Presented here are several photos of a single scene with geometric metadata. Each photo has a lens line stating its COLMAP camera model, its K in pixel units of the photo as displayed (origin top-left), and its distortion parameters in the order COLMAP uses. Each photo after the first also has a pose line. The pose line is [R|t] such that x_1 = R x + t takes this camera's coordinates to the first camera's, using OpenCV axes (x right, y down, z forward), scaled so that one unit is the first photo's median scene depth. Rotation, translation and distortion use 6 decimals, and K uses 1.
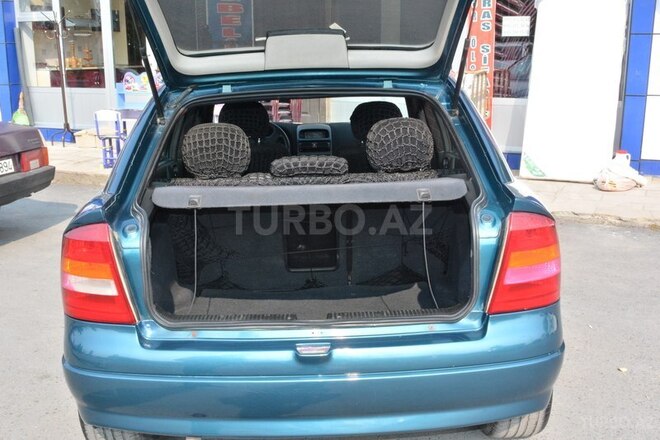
lens RADIAL K [[779.6, 0, 330.0], [0, 779.6, 220.0], [0, 0, 1]] dist [-0.009512, -0.005876]
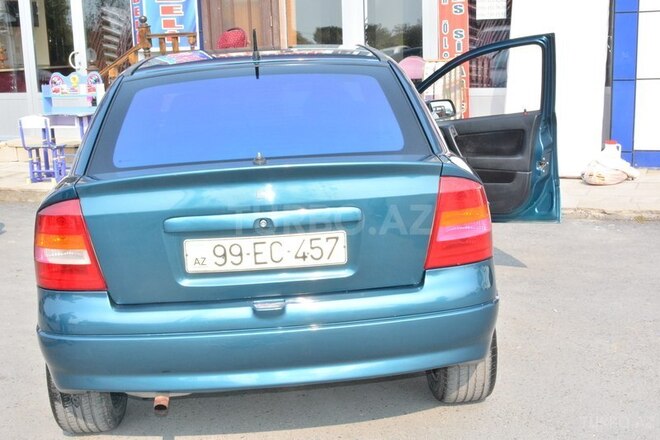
lens RADIAL K [[1000.4, 0, 330.0], [0, 1000.4, 220.0], [0, 0, 1]] dist [0.017496, -0.015159]
pose [[0.998899, -0.035027, 0.031210, 0.008532], [0.036209, 0.998616, -0.038136, 0.034372], [-0.029831, 0.039224, 0.998785, -0.146178]]
